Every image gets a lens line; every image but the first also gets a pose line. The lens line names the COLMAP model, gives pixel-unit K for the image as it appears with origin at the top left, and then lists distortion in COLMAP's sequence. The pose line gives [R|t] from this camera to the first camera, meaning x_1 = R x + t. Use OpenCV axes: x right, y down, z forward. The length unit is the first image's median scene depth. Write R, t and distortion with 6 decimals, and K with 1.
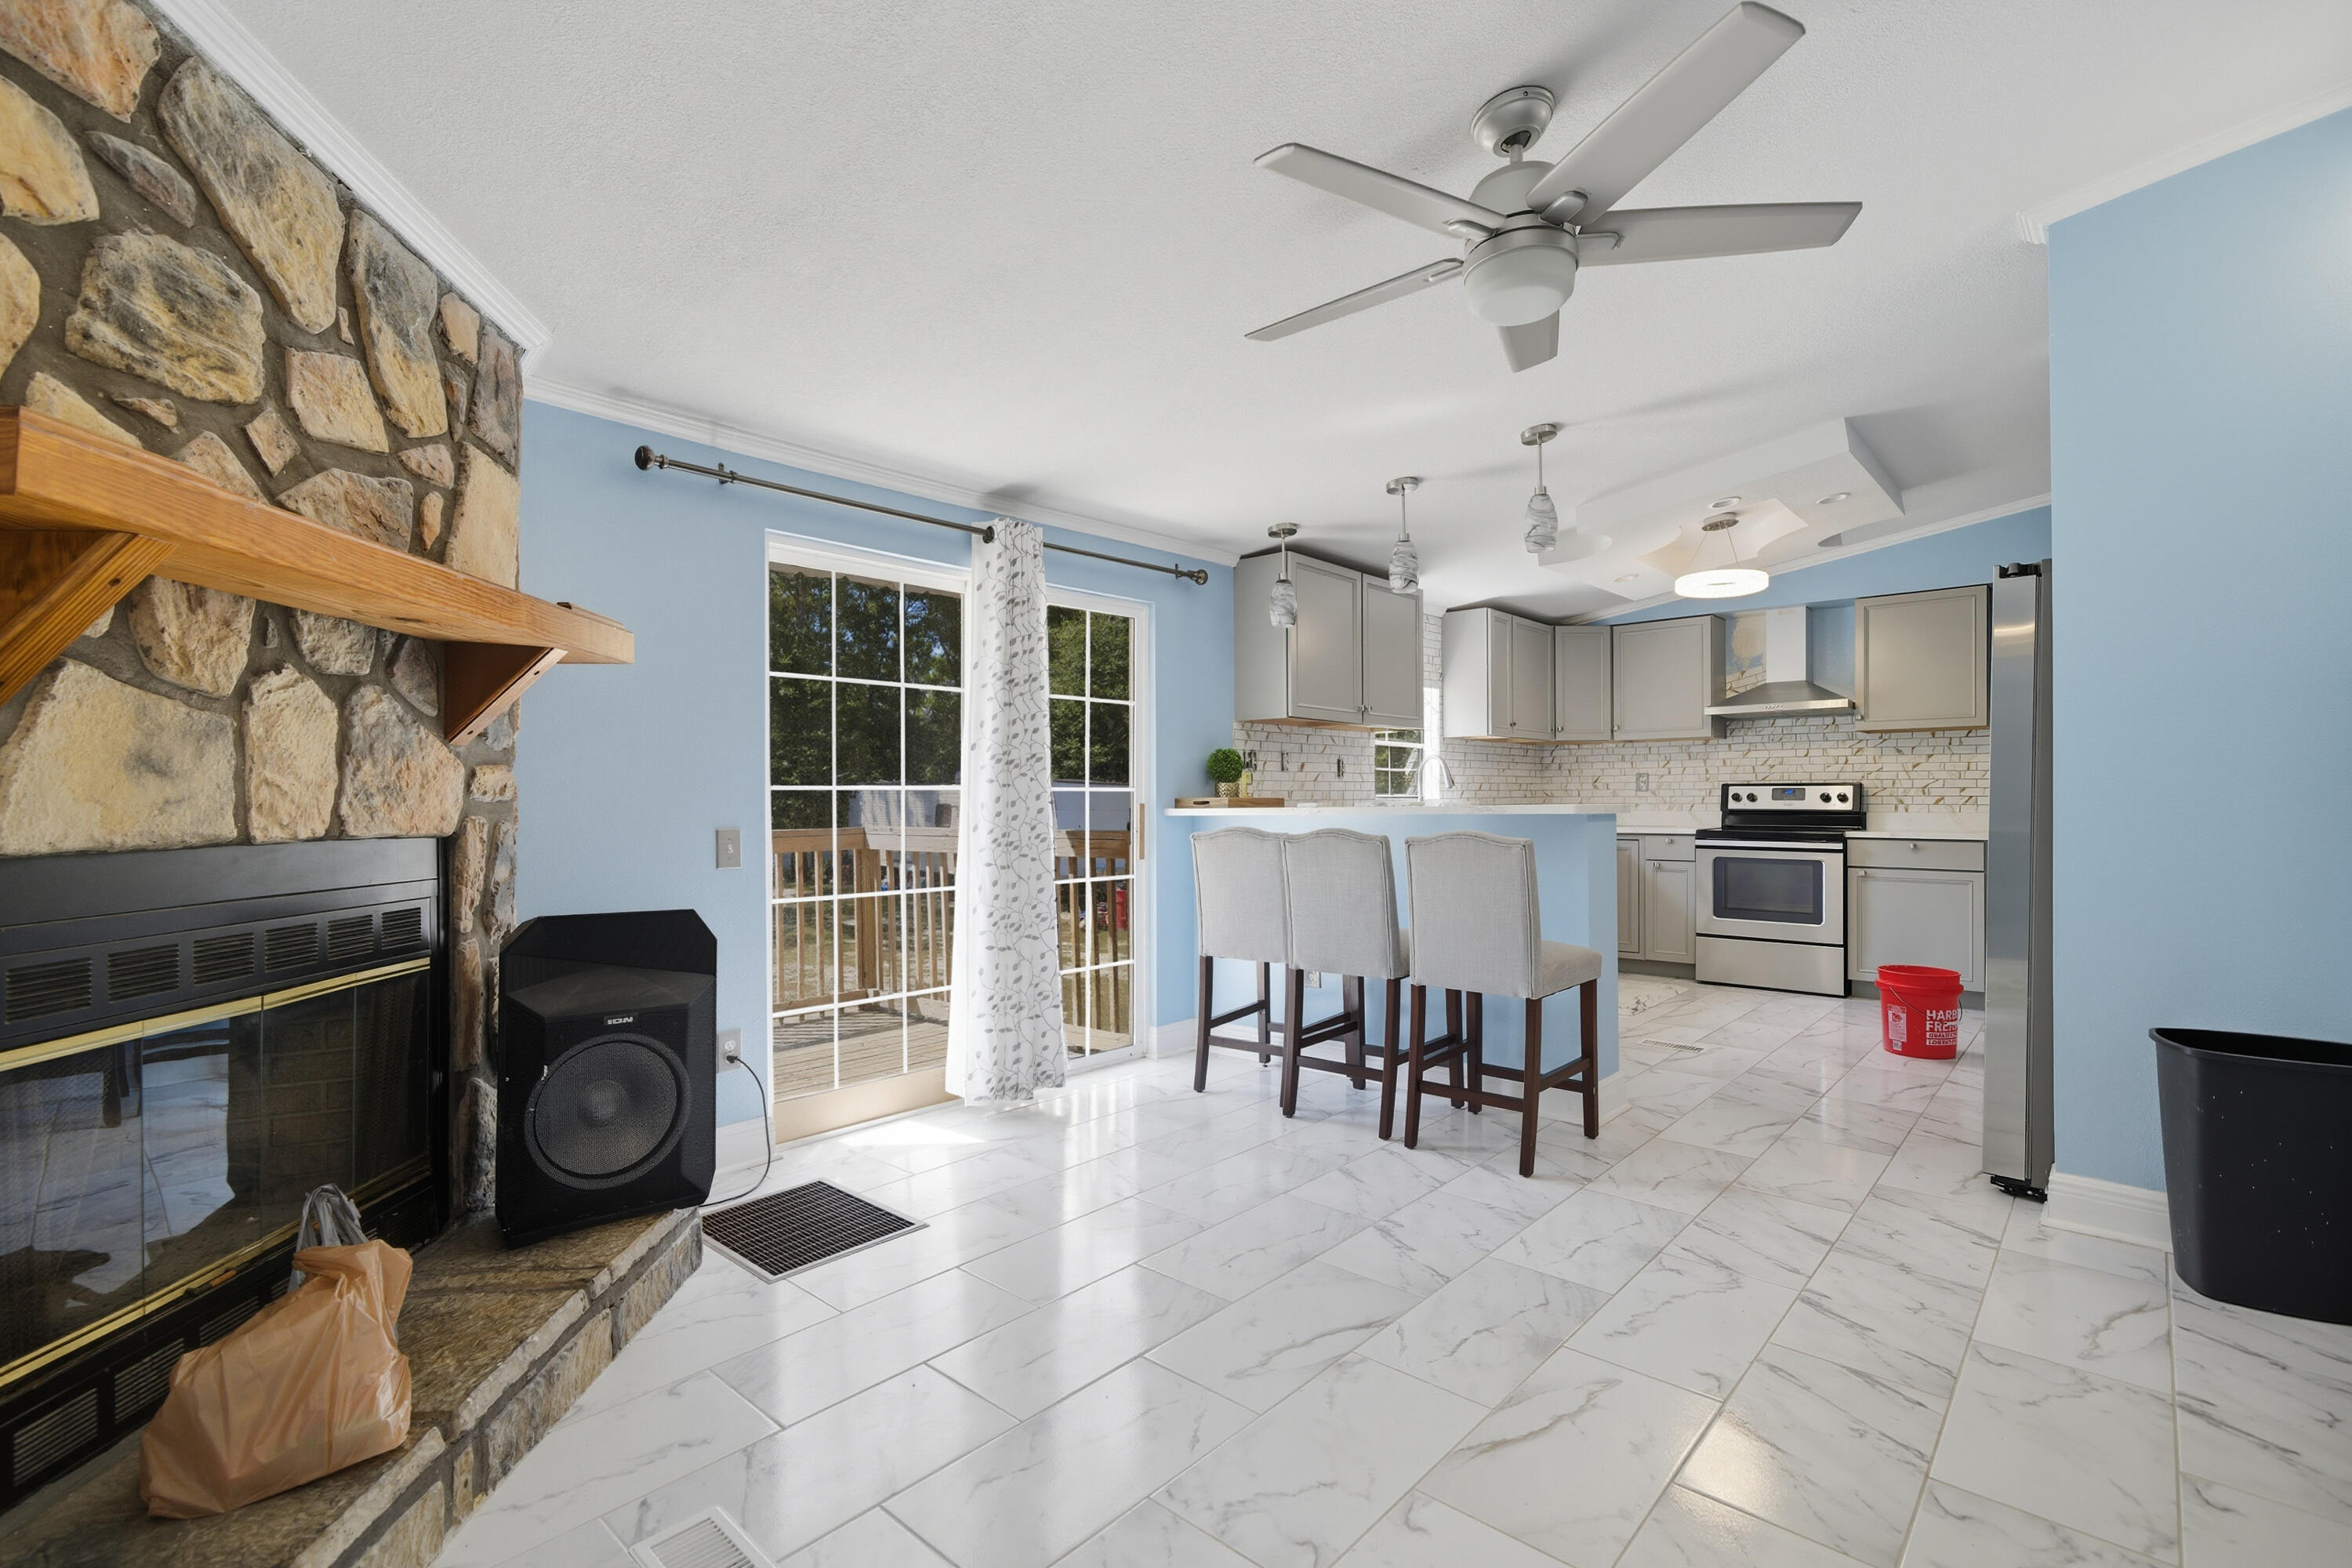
lens RADIAL K [[1062.6, 0, 1189.7], [0, 1062.6, 798.1], [0, 0, 1]] dist [-0.000074, 0.012029]
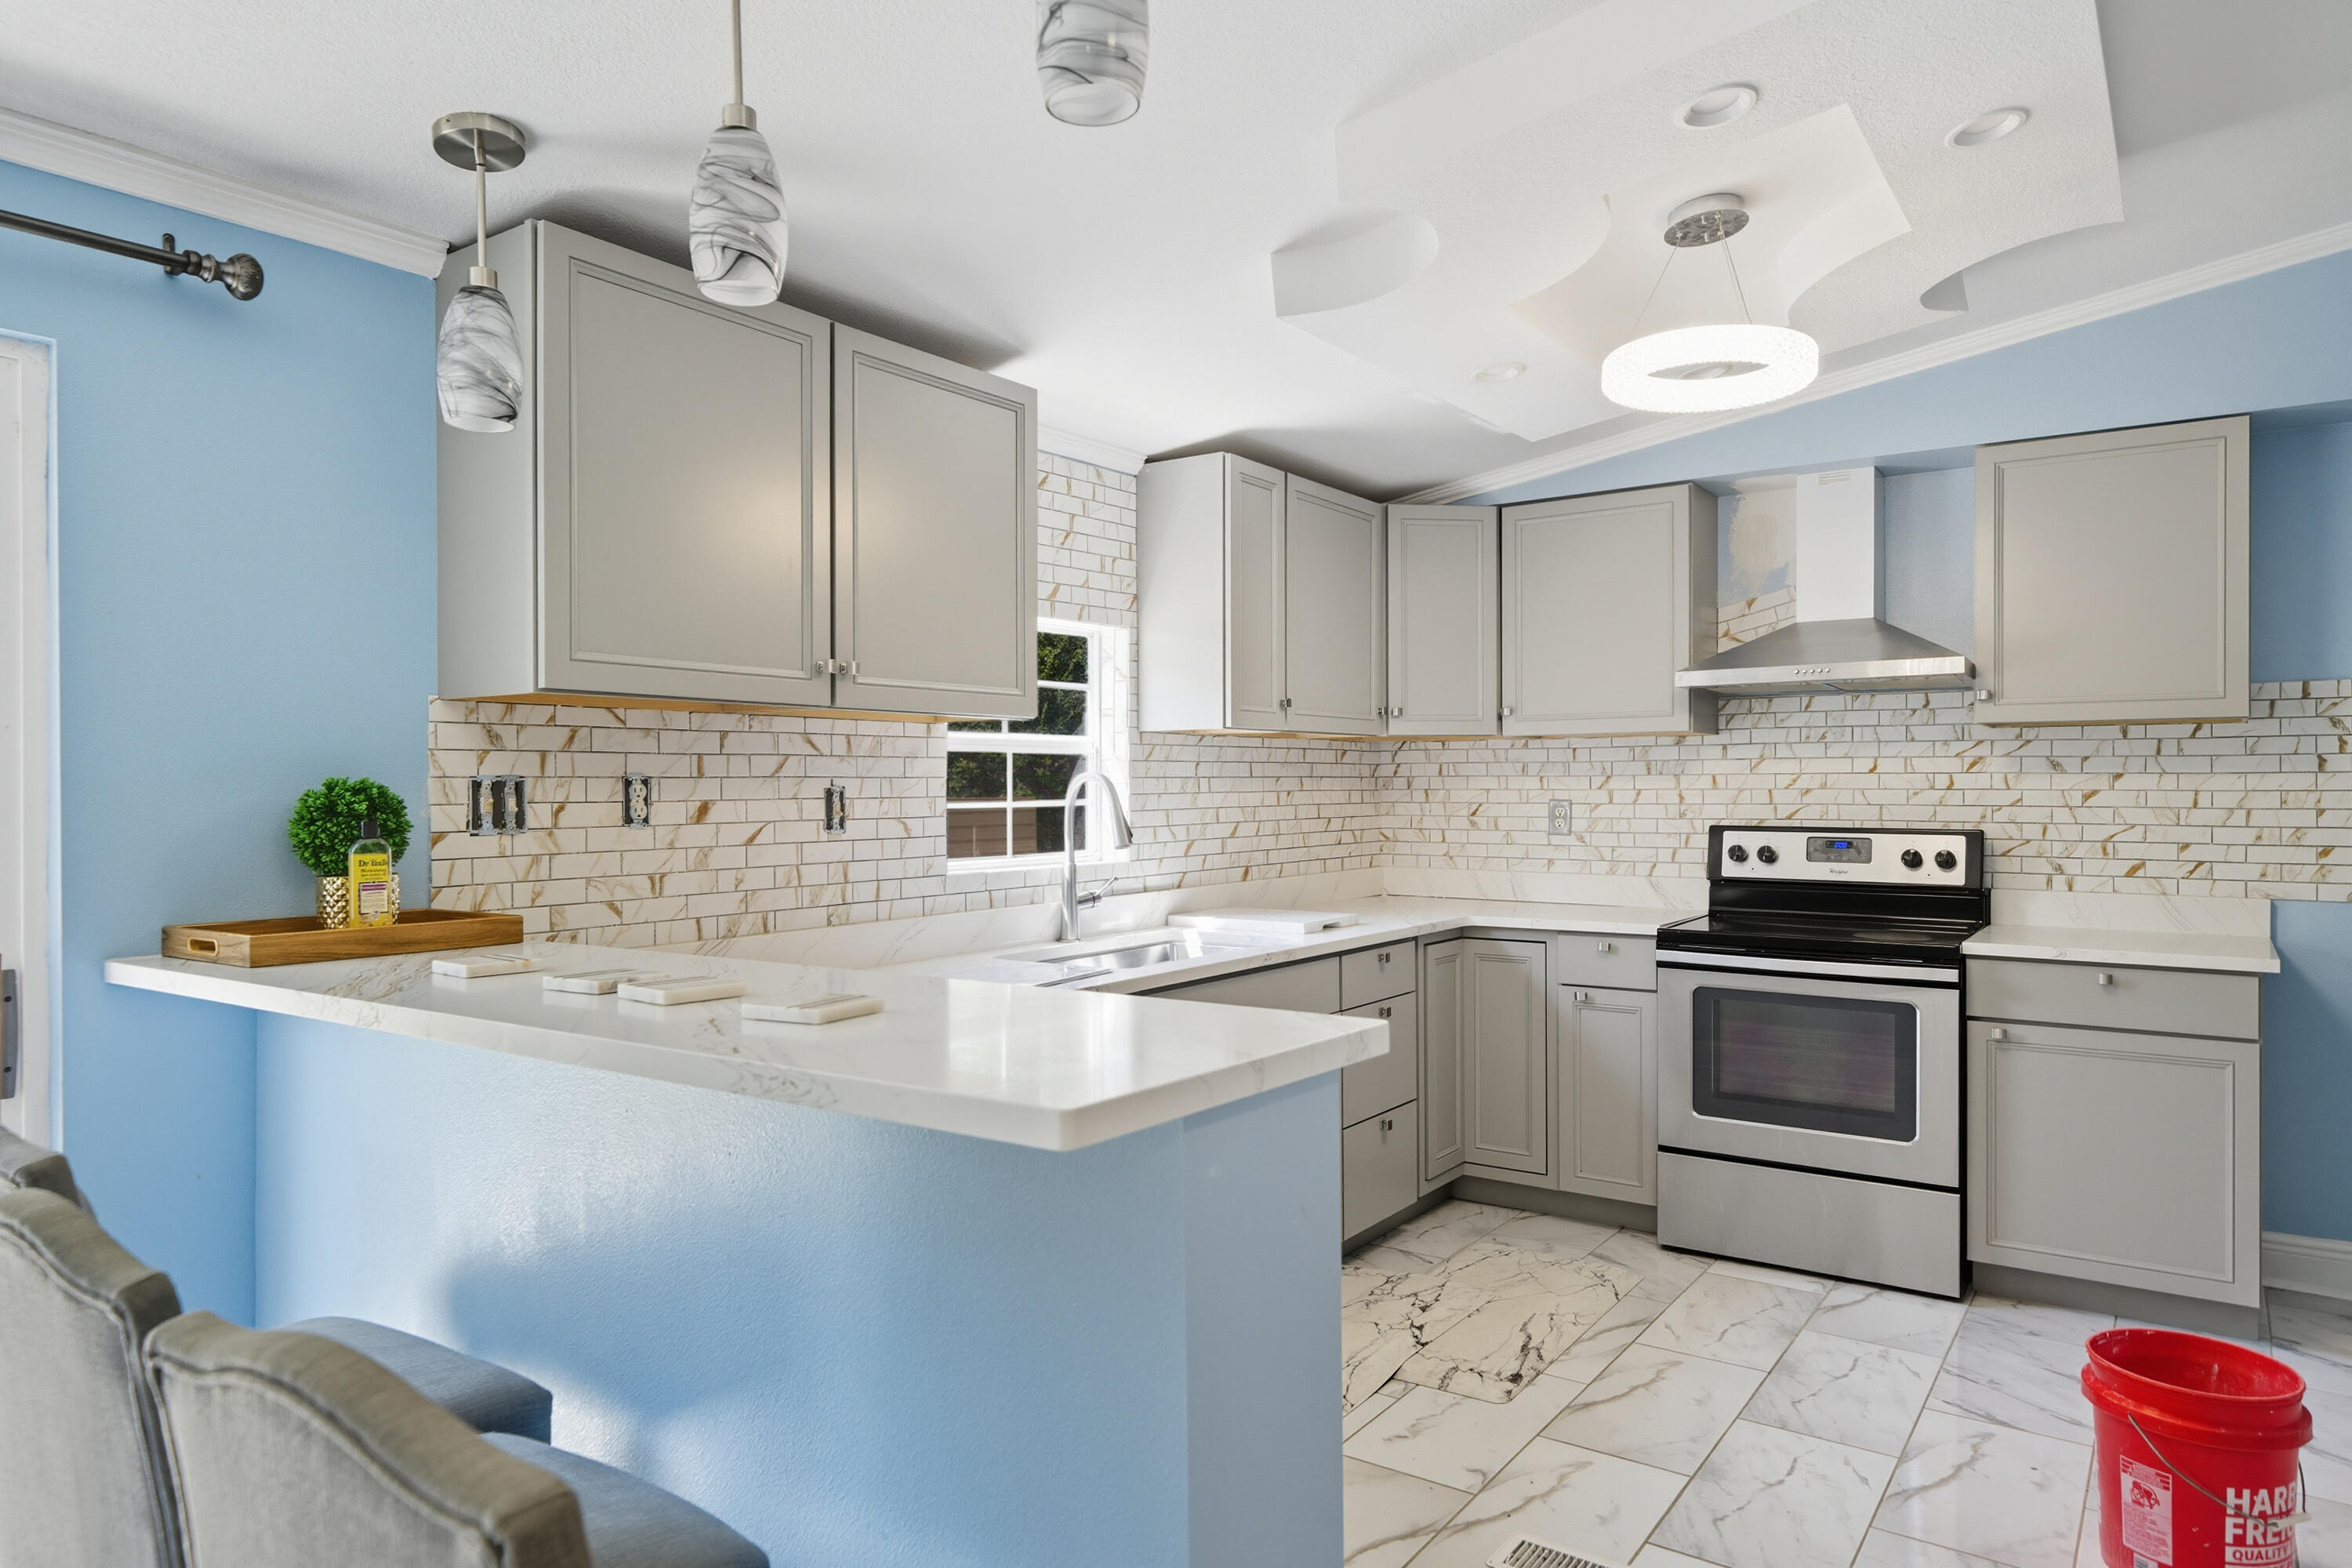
lens RADIAL K [[1439.3, 0, 1176.0], [0, 1439.3, 784.0], [0, 0, 1]] dist [0.017596, -0.023776]
pose [[0.994094, 0.000892, 0.108521, 0.201352], [-0.000682, 0.999998, -0.001976, -0.035192], [-0.108522, 0.001890, 0.994092, 0.400680]]
